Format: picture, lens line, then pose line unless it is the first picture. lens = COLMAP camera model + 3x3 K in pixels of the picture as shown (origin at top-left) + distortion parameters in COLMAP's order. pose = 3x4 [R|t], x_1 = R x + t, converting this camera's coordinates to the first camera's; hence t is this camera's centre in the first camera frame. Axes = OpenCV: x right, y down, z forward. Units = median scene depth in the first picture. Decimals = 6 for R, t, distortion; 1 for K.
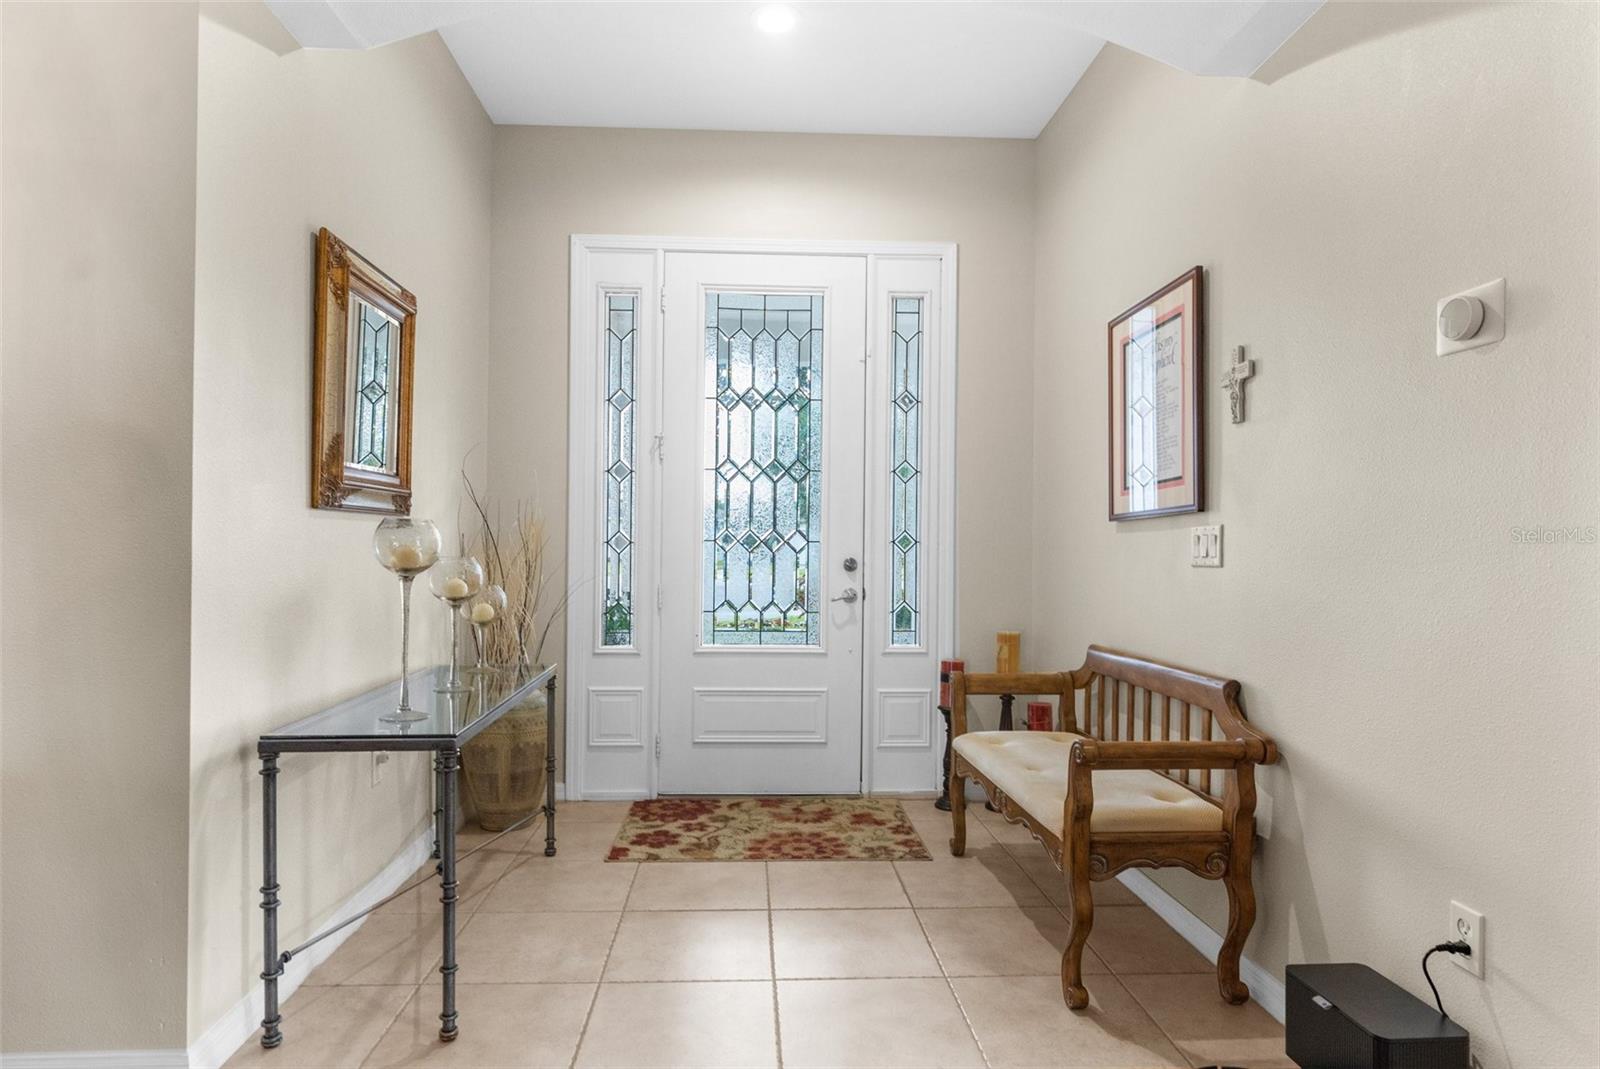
lens RADIAL K [[872.2, 0, 800.2], [0, 872.2, 527.9], [0, 0, 1]] dist [-0.005098, 0.001667]
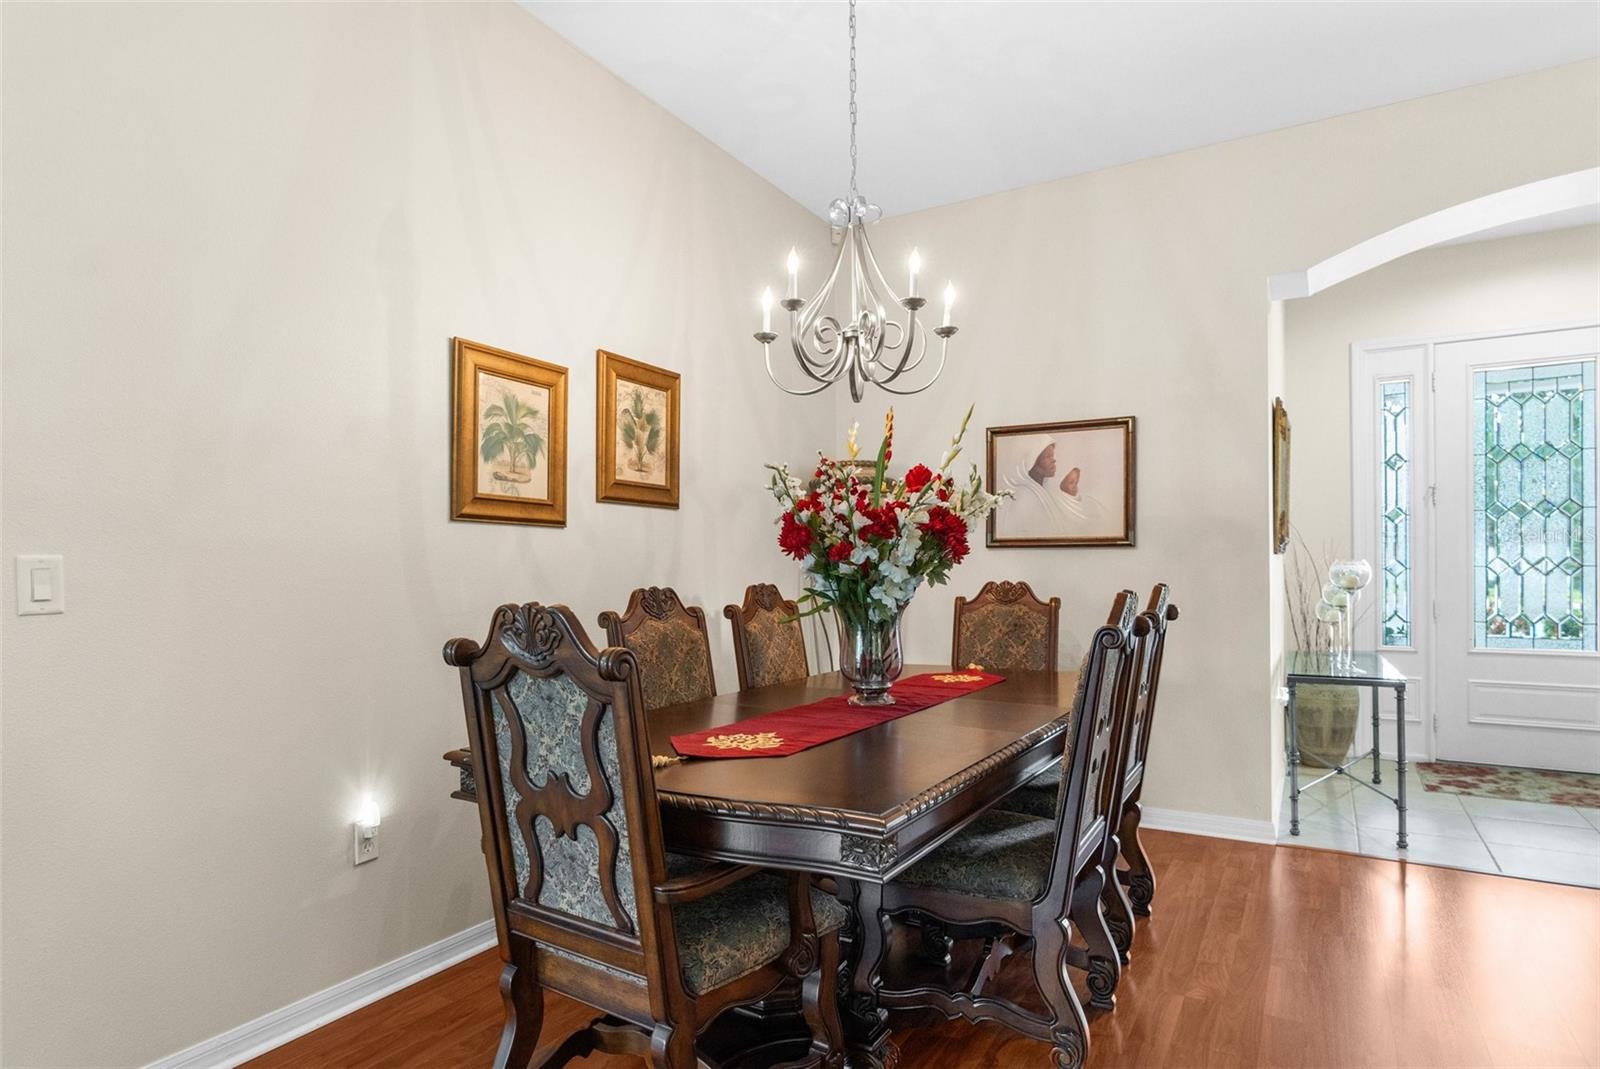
lens RADIAL K [[872.2, 0, 799.1], [0, 872.2, 551.1], [0, 0, 1]] dist [-0.005098, 0.001667]
pose [[0.830768, -0.031666, -0.555718, -0.252698], [0.028917, 0.999488, -0.013724, -0.020765], [0.555868, -0.004668, 0.831258, -0.706258]]
